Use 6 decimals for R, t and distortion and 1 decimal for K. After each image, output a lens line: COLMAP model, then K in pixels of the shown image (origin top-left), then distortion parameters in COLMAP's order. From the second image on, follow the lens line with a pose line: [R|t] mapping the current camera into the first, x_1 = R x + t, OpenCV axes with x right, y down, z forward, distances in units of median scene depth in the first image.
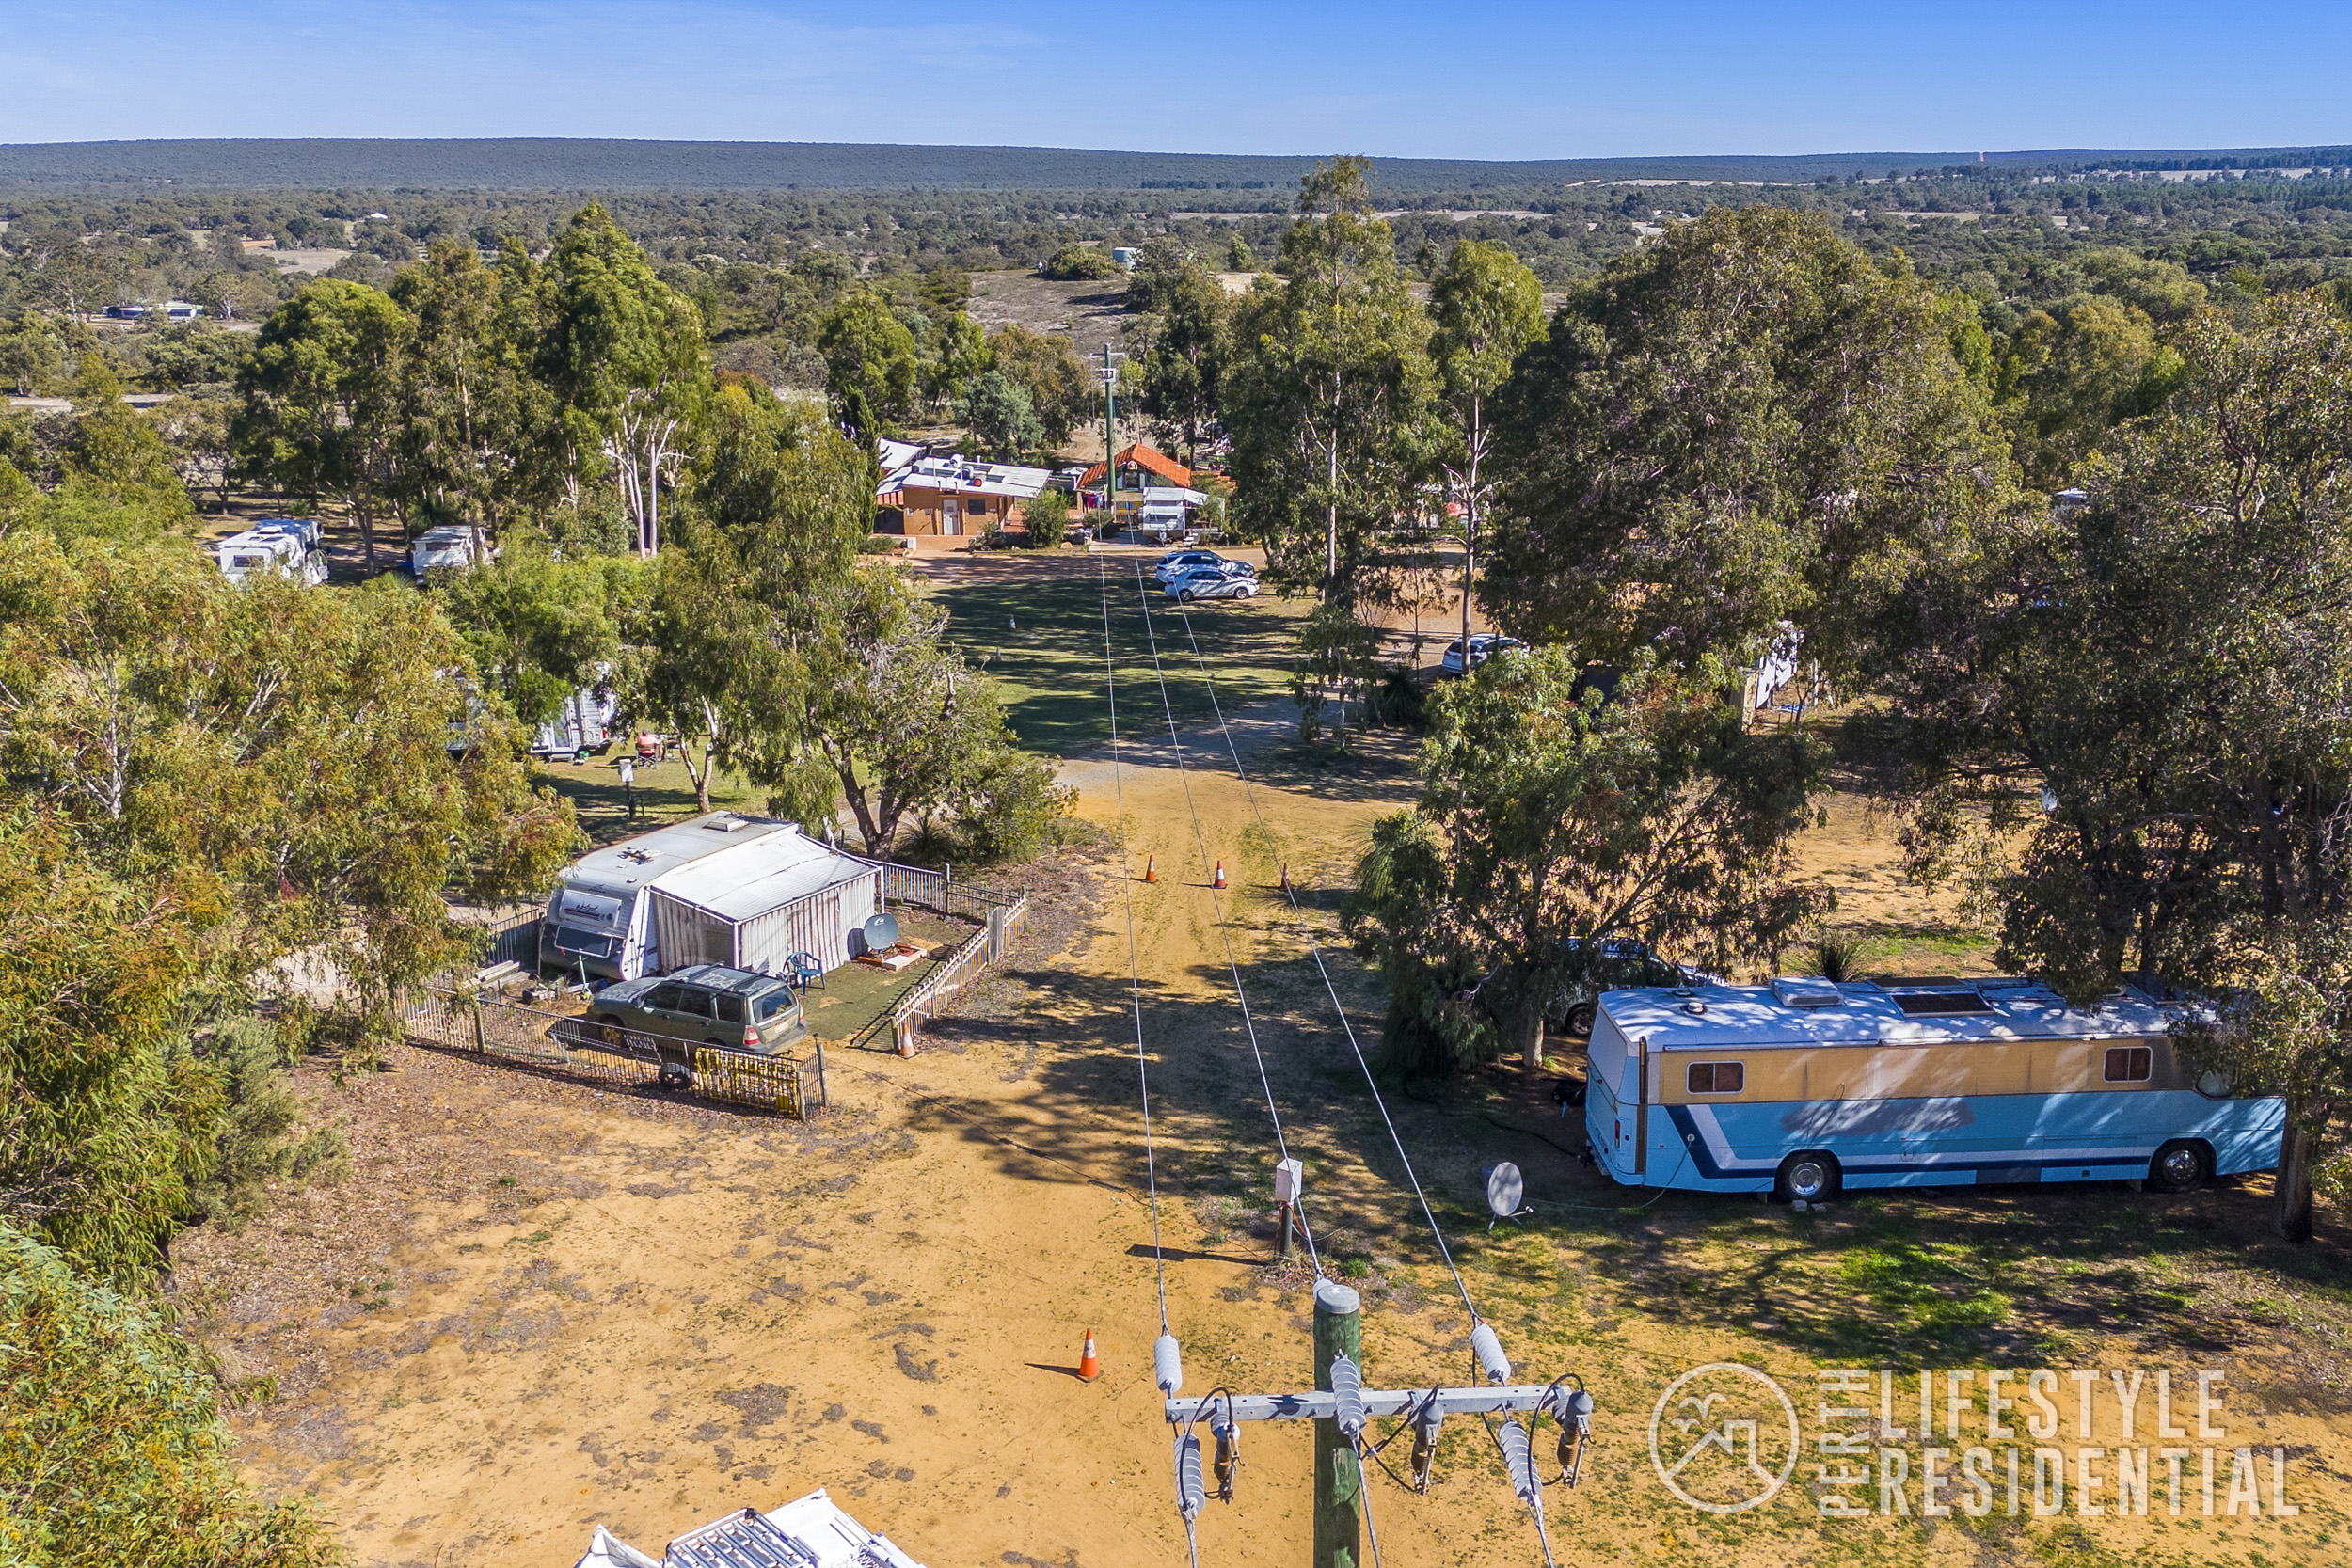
lens RADIAL K [[2093.8, 0, 1176.0], [0, 2093.8, 784.0], [0, 0, 1]] dist [0.122020, -0.136472]
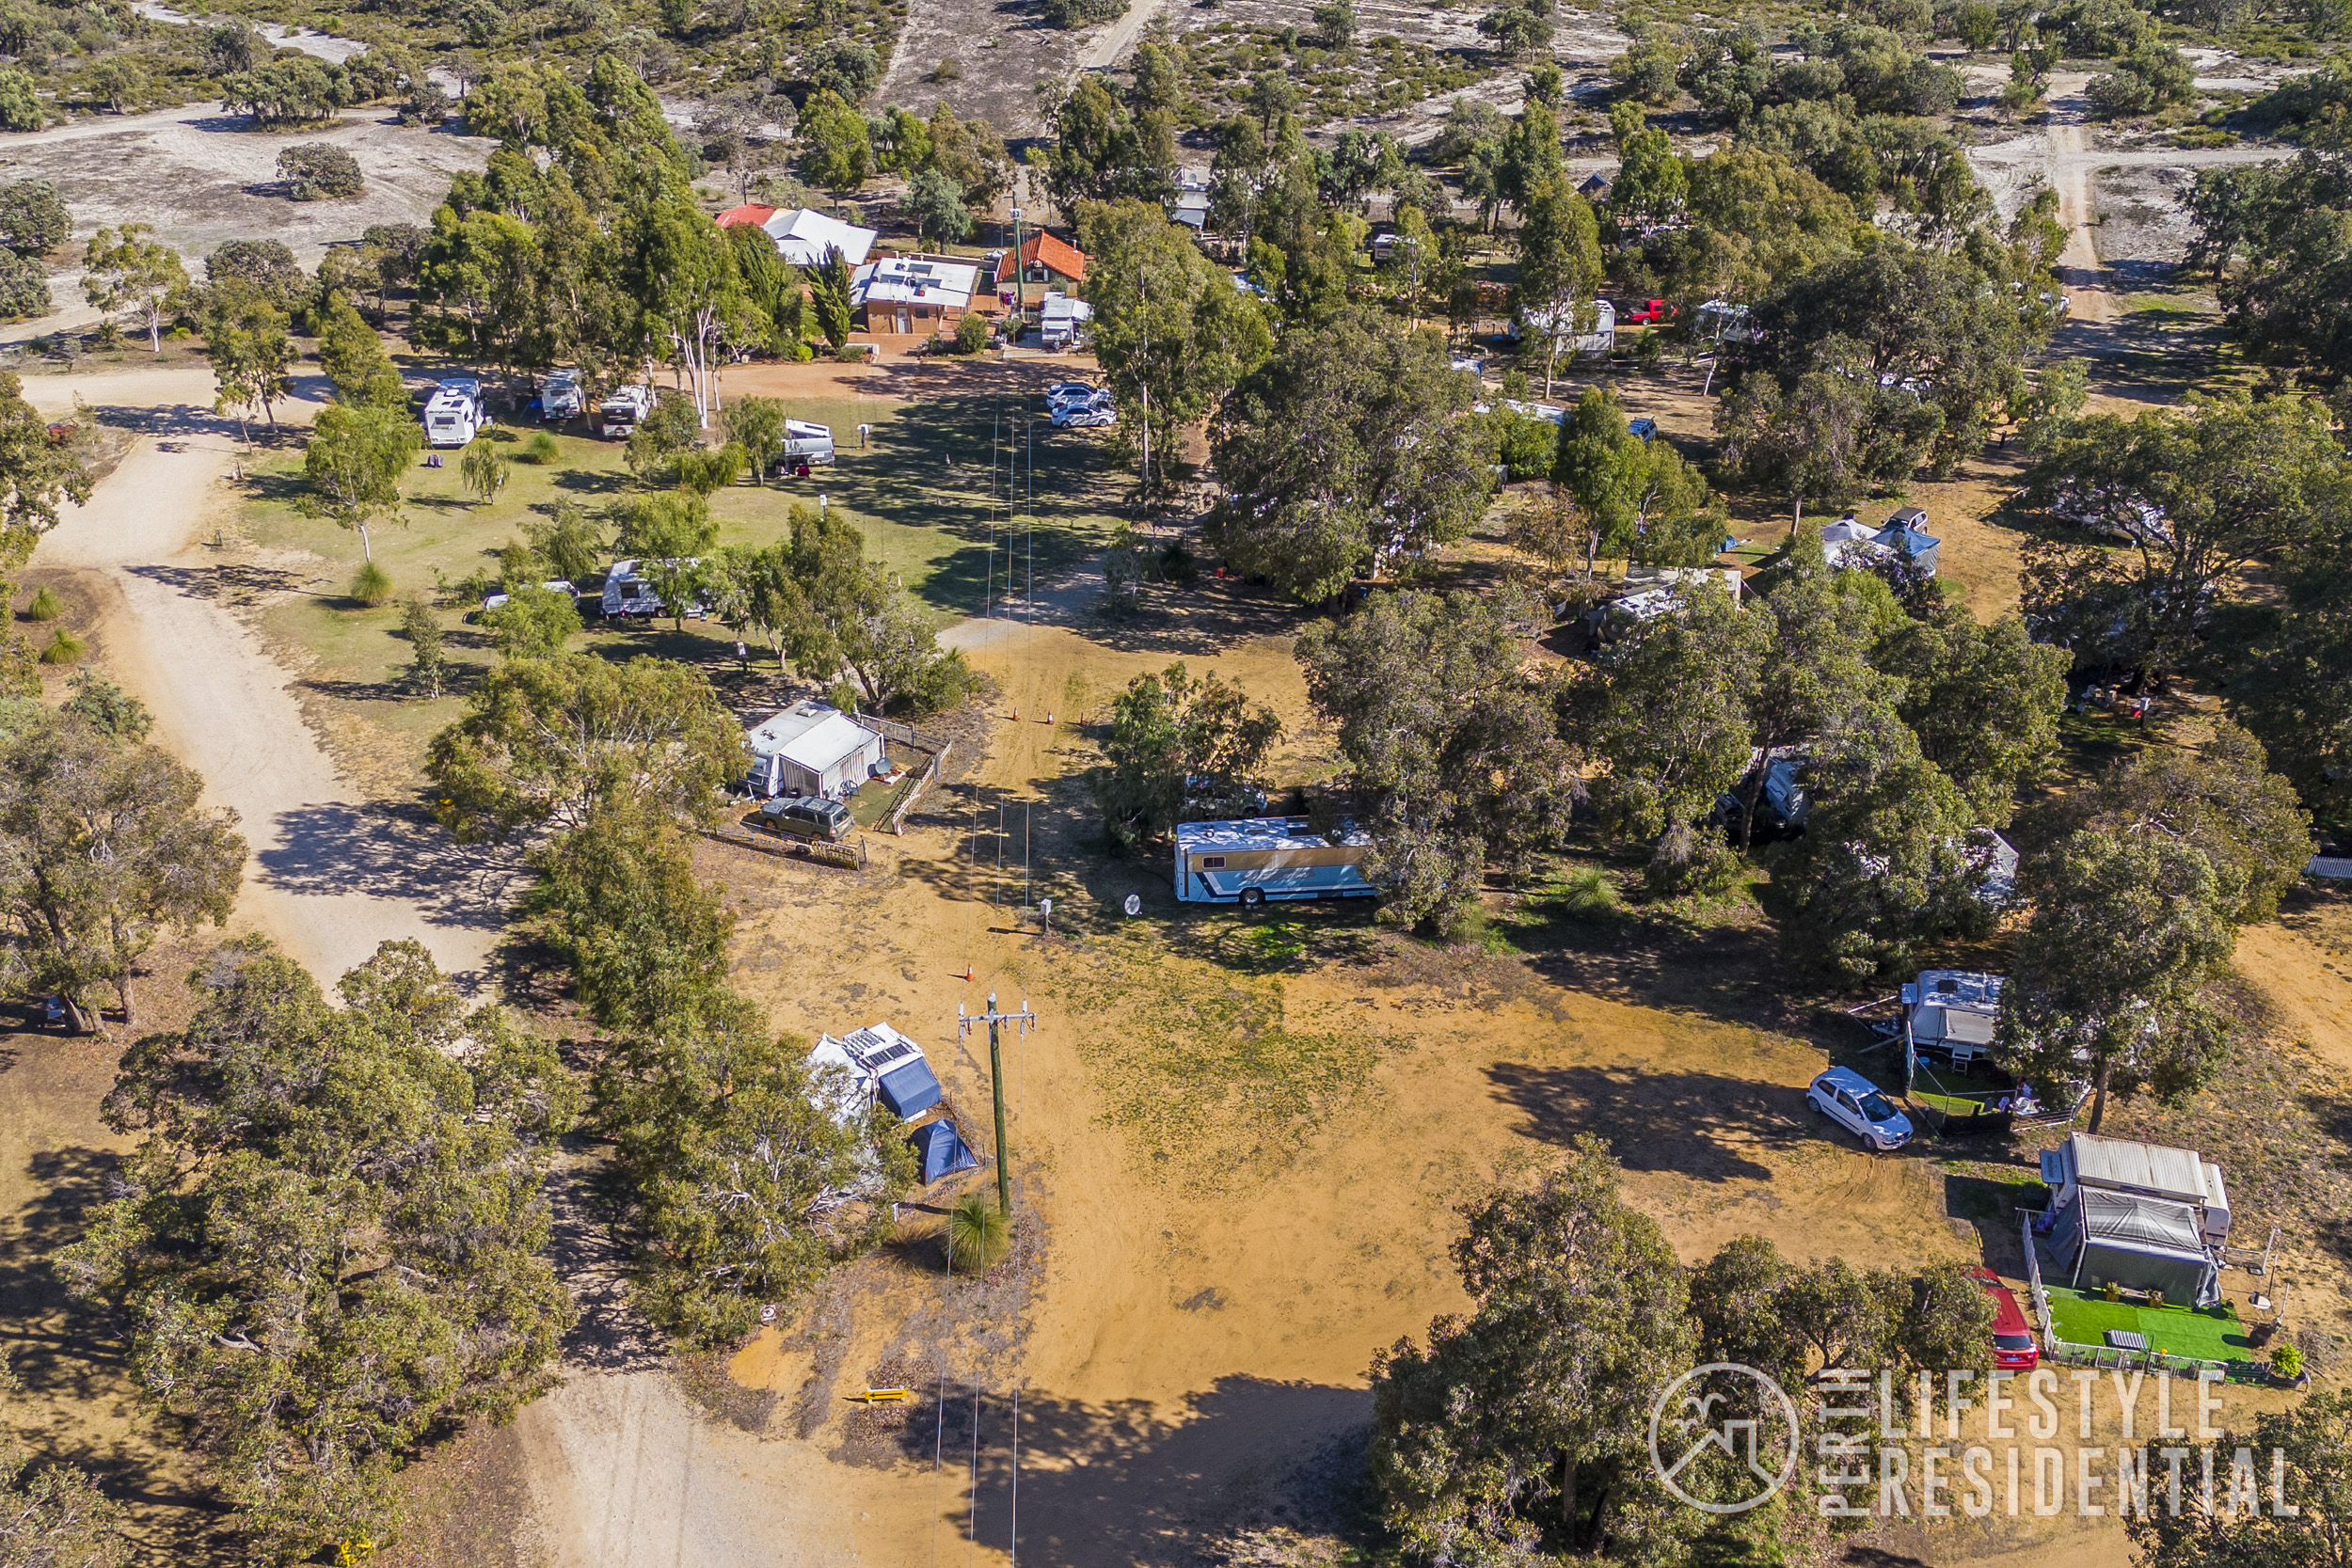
lens RADIAL K [[2093.8, 0, 1176.0], [0, 2093.8, 784.0], [0, 0, 1]] dist [0.122020, -0.136472]
pose [[0.999832, -0.004210, 0.017824, 0.127632], [-0.000016, 0.973027, 0.230691, -0.430407], [-0.018314, -0.230652, 0.972864, -1.162801]]
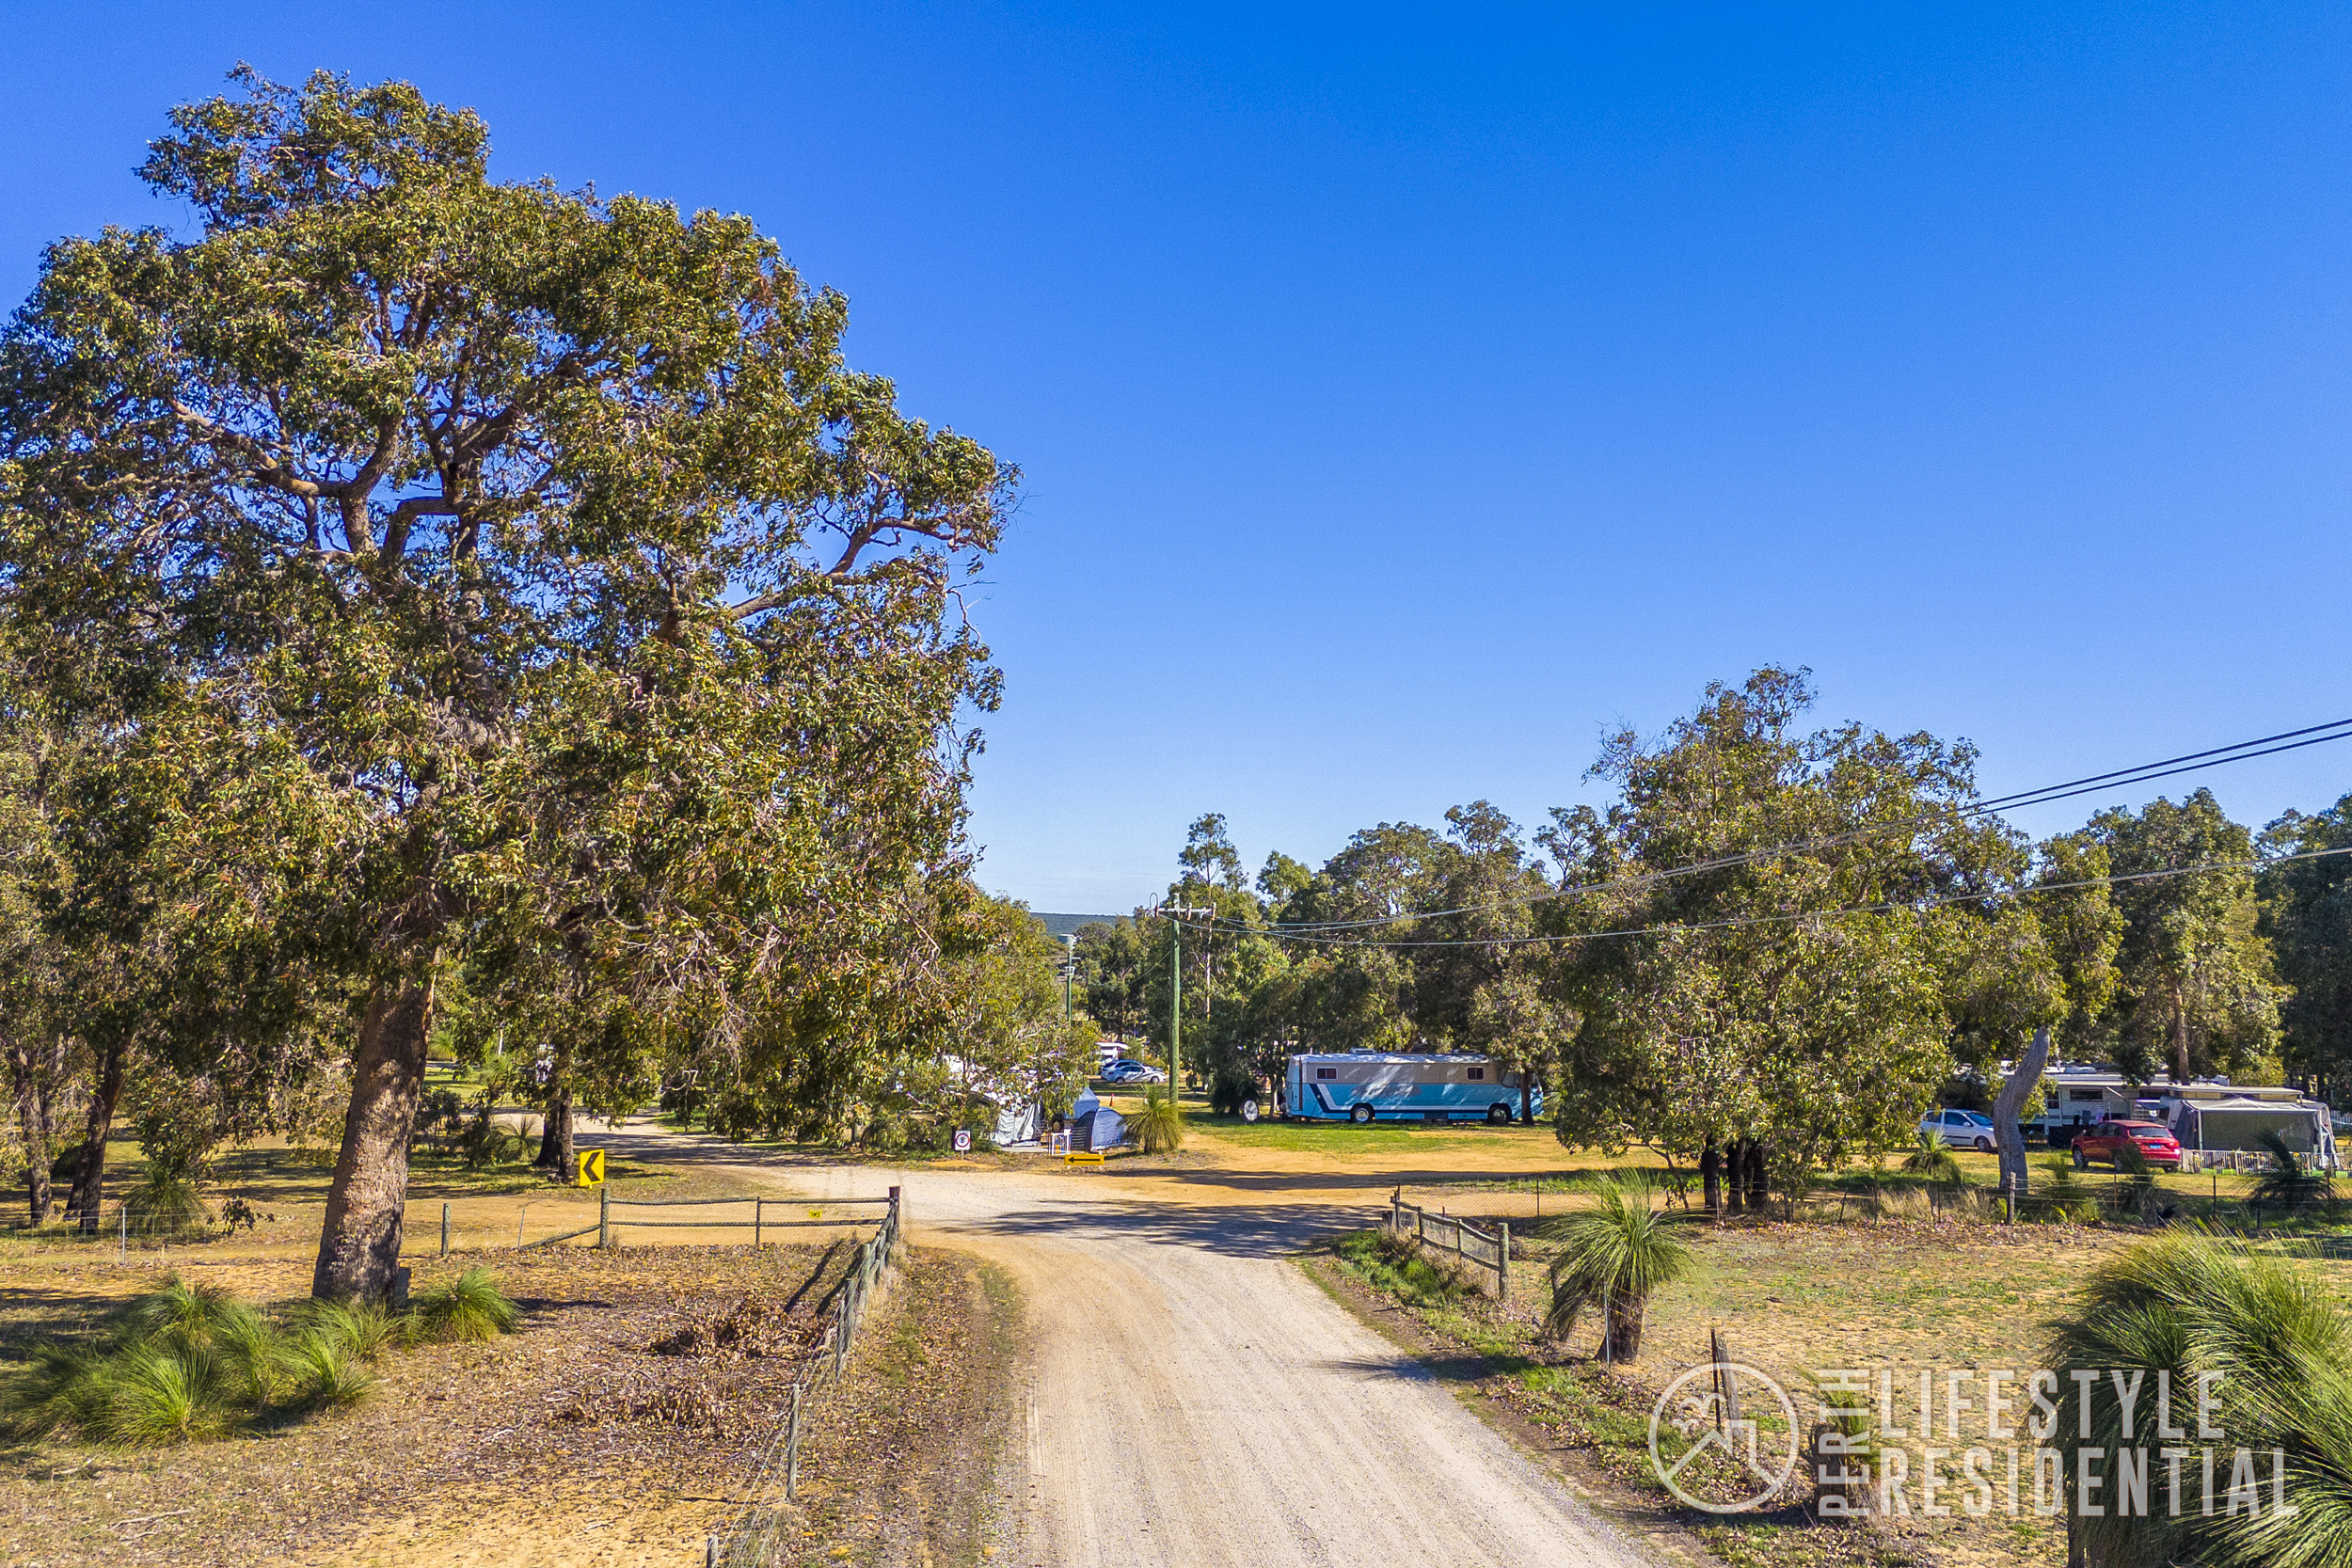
lens RADIAL K [[2093.8, 0, 1176.0], [0, 2093.8, 784.0], [0, 0, 1]] dist [0.122020, -0.136472]
pose [[0.999157, 0.016155, 0.037747, -0.042672], [-0.002153, 0.938694, -0.344744, 0.577539], [-0.041003, 0.344372, 0.937938, -1.354169]]
